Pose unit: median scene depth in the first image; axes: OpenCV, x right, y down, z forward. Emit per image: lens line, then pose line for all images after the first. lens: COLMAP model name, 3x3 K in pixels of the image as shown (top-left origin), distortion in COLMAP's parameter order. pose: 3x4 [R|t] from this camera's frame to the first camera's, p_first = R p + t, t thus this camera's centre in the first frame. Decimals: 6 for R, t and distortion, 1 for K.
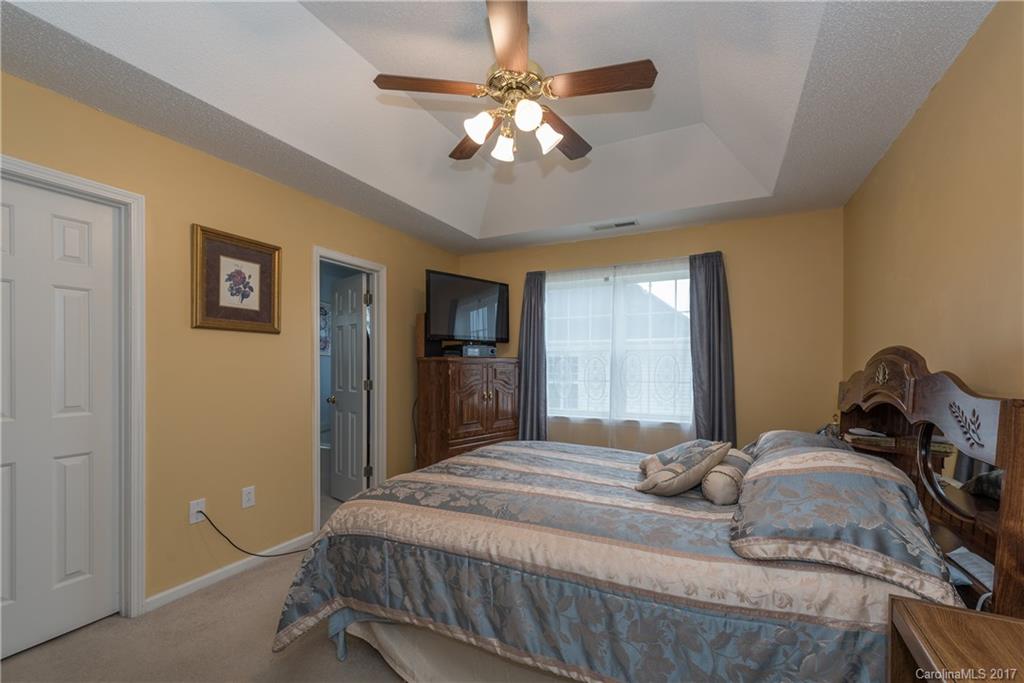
lens RADIAL K [[435.1, 0, 511.8], [0, 435.1, 364.4], [0, 0, 1]] dist [0.000263, 0.000061]
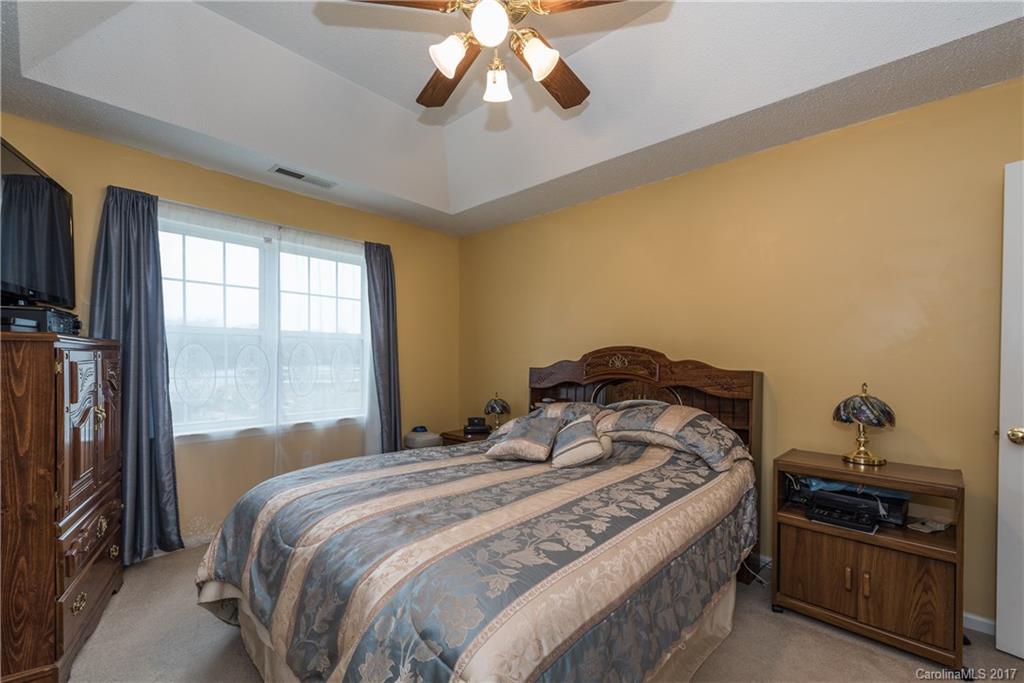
lens RADIAL K [[435.1, 0, 511.8], [0, 435.1, 364.4], [0, 0, 1]] dist [0.000263, 0.000061]
pose [[0.283589, -0.008408, 0.958909, -0.423201], [-0.011499, 0.999860, 0.012167, 0.004590], [-0.958877, -0.014477, 0.283453, 0.421485]]
